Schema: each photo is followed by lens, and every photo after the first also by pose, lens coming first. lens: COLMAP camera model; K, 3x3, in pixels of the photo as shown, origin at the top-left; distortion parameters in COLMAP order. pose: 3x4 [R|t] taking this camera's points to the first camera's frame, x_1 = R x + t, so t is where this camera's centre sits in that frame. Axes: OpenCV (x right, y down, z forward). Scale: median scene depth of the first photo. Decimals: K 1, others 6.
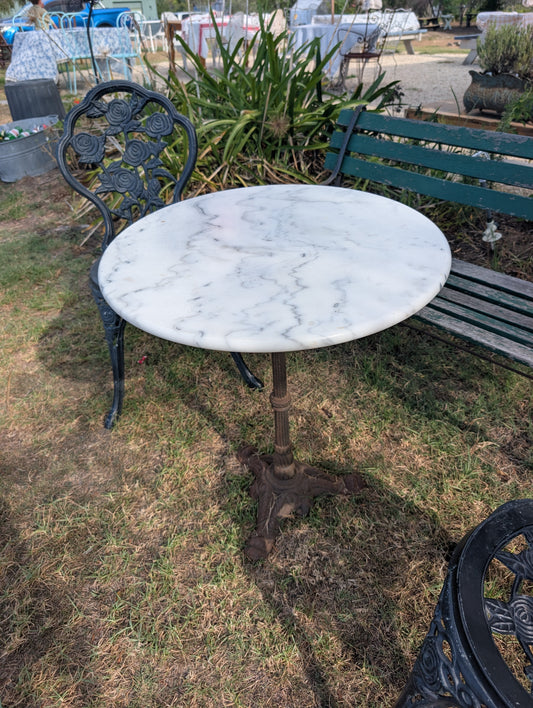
lens RADIAL K [[503.5, 0, 271.6], [0, 503.5, 354.8], [0, 0, 1]] dist [0.003638, -0.004734]
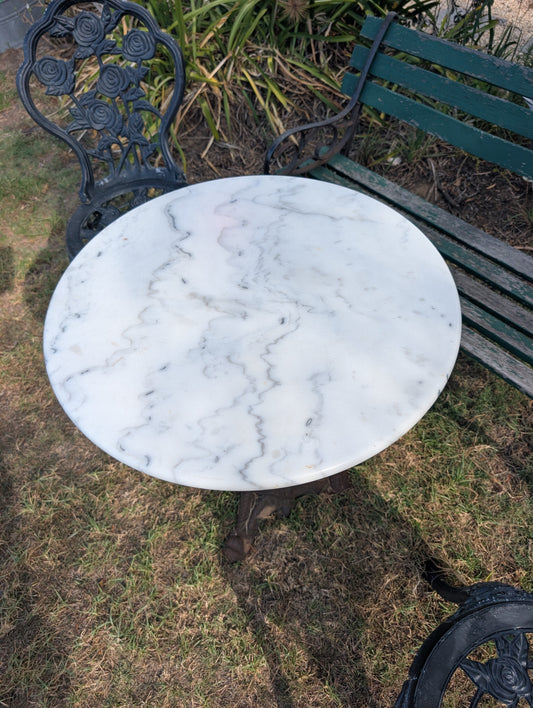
lens RADIAL K [[503.5, 0, 260.9], [0, 503.5, 352.5], [0, 0, 1]] dist [0.003638, -0.004734]
pose [[0.997802, 0.049244, -0.044352, 0.050565], [-0.036184, 0.965488, 0.257922, -0.271019], [0.055522, -0.255750, 0.965147, 0.132245]]
